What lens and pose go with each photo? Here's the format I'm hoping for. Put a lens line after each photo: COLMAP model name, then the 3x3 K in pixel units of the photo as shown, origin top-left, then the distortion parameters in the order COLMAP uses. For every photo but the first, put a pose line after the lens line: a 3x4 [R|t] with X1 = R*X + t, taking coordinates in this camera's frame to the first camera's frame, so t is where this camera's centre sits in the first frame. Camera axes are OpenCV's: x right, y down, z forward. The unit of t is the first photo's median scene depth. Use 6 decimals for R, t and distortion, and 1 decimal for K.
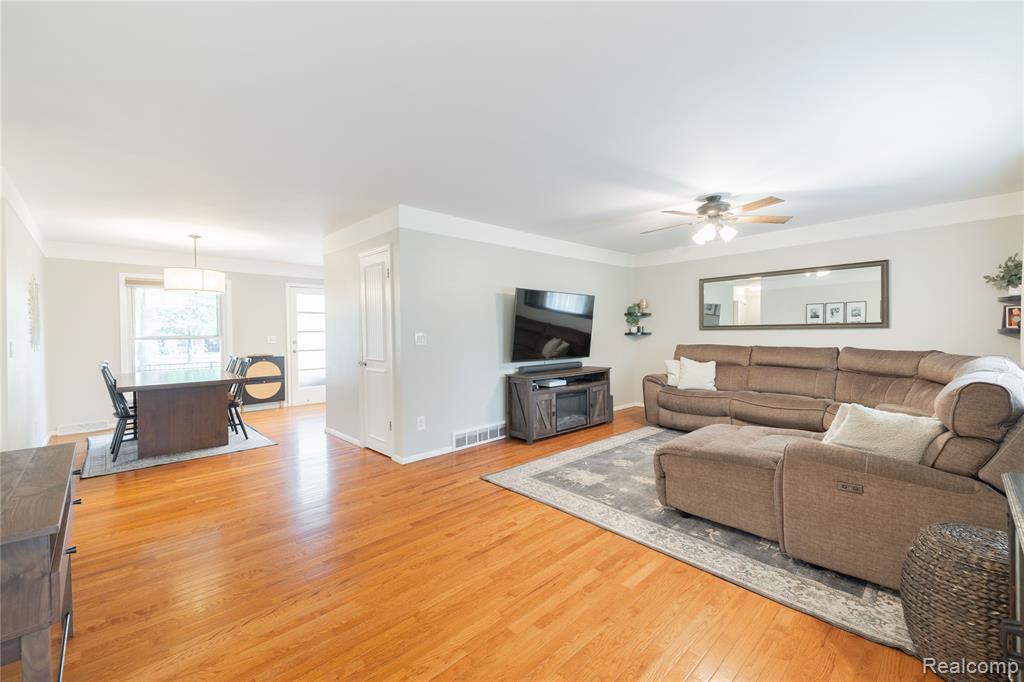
lens RADIAL K [[414.4, 0, 510.6], [0, 414.4, 336.4], [0, 0, 1]] dist [0.038572, -0.009198]
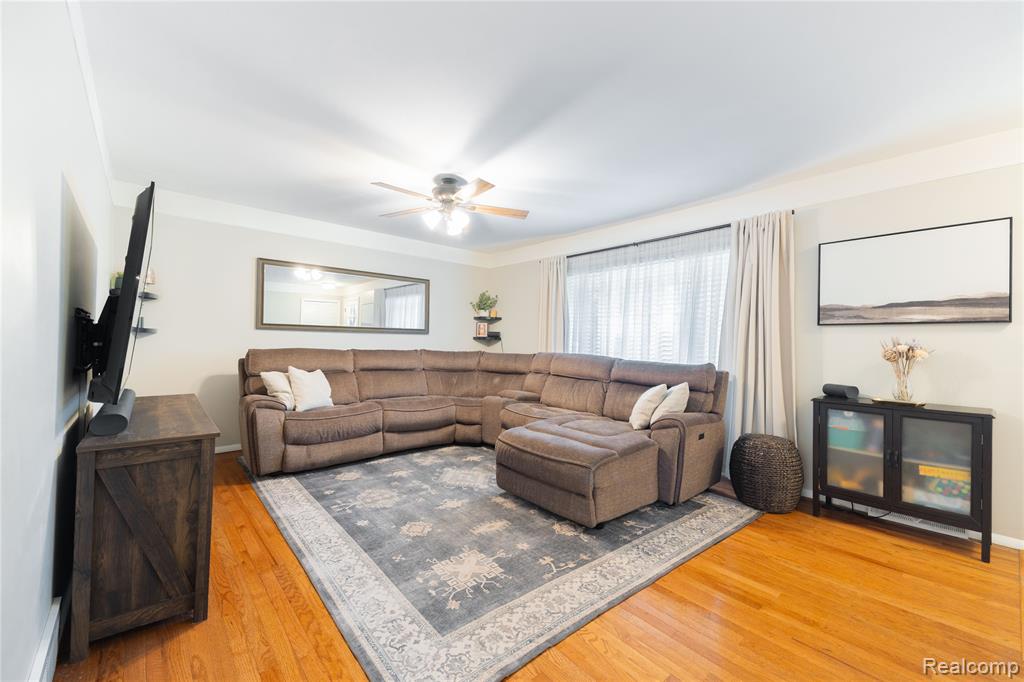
lens RADIAL K [[414.4, 0, 513.1], [0, 414.4, 337.7], [0, 0, 1]] dist [0.038572, -0.009198]
pose [[0.043629, 0.023675, 0.998767, -0.334390], [-0.008256, 0.999694, -0.023336, 0.017833], [-0.999014, -0.007227, 0.043811, 0.720627]]
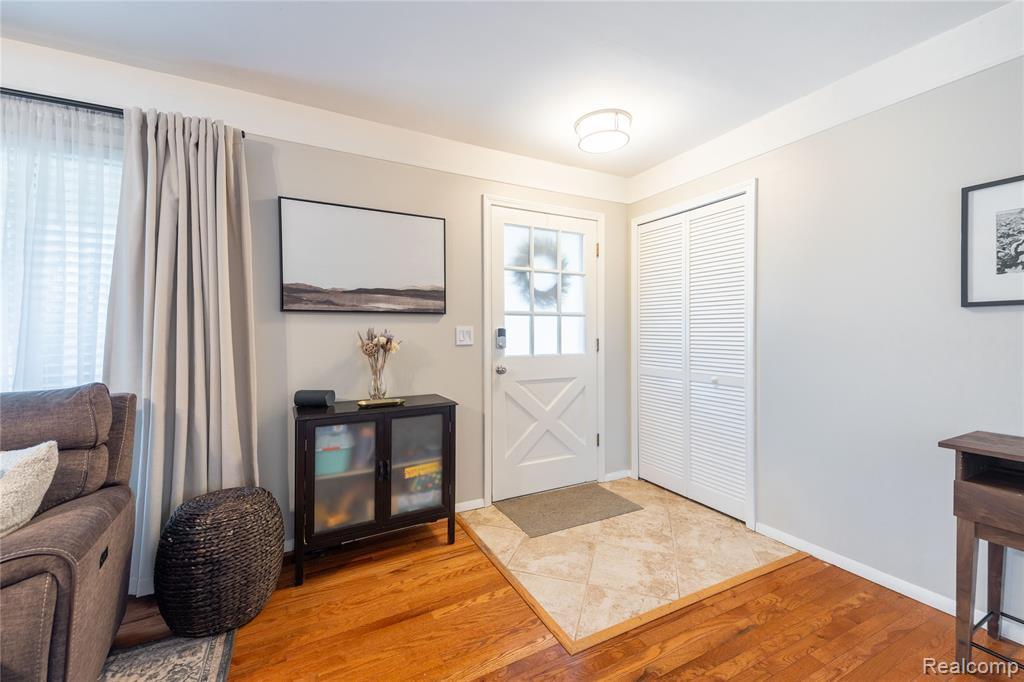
lens RADIAL K [[414.4, 0, 505.6], [0, 414.4, 338.4], [0, 0, 1]] dist [0.038572, -0.009198]
pose [[-0.963631, 0.020033, 0.266485, -0.002929], [0.023860, 0.999653, 0.011131, 0.010064], [-0.266170, 0.017084, -0.963775, 0.655928]]
